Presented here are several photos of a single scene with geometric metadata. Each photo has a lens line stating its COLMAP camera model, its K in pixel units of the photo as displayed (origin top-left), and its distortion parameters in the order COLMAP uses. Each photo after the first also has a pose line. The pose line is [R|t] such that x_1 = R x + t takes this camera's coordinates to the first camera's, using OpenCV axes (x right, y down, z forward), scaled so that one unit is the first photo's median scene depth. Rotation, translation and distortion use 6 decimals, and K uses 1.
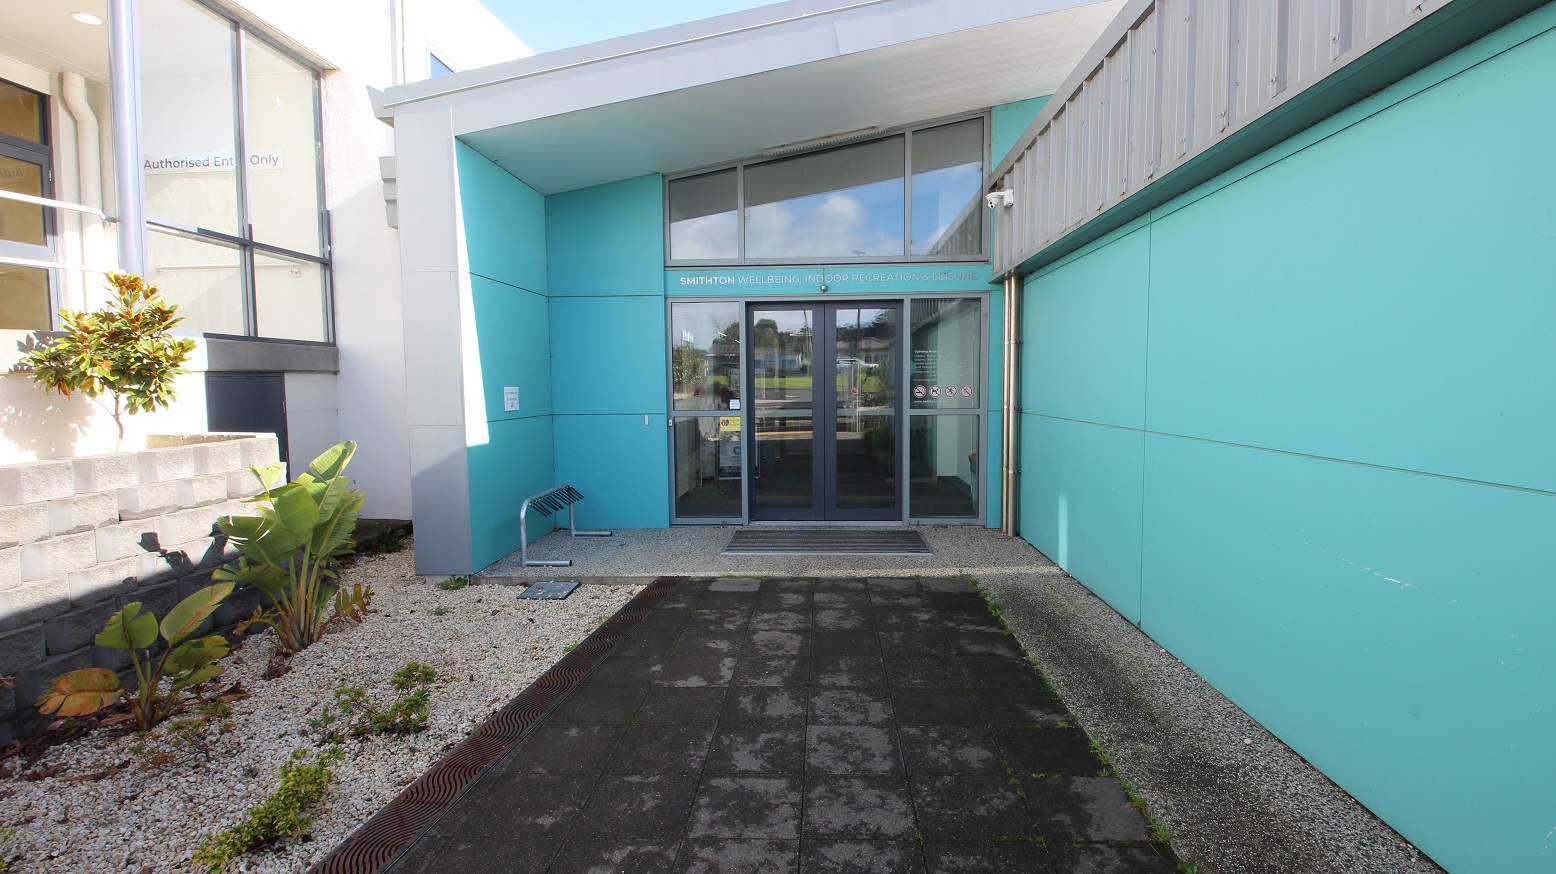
lens RADIAL K [[714.0, 0, 776.2], [0, 714.0, 430.3], [0, 0, 1]] dist [-0.004062, -0.000699]
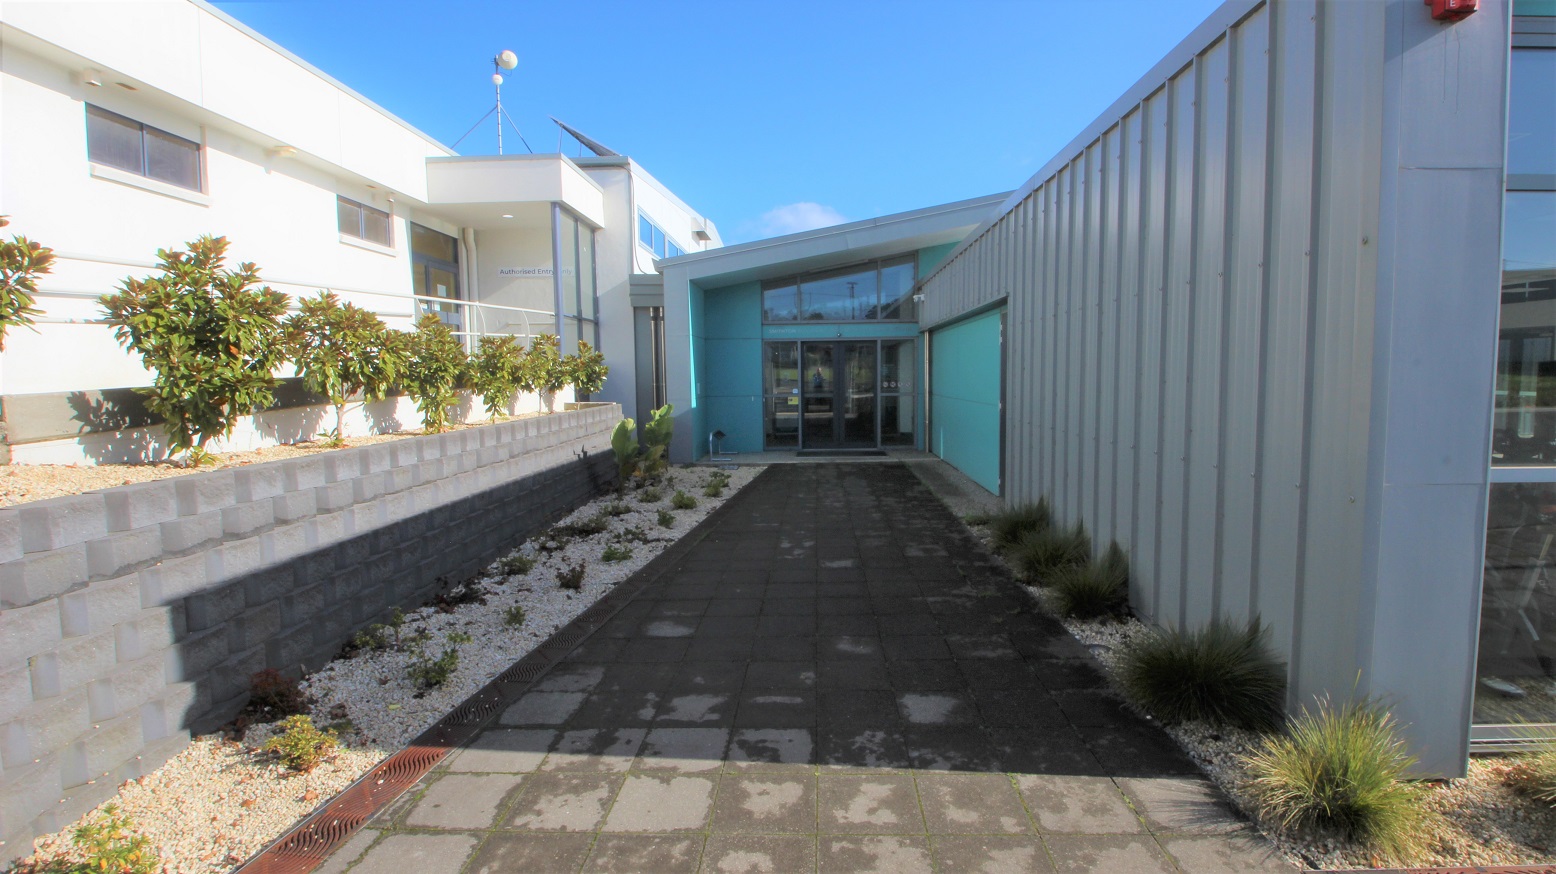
lens RADIAL K [[714.0, 0, 783.2], [0, 714.0, 436.2], [0, 0, 1]] dist [-0.004062, -0.000699]
pose [[0.999746, -0.004155, 0.022146, -0.151465], [0.003817, 0.999876, 0.015263, 0.067311], [-0.022207, -0.015174, 0.999638, -1.138665]]
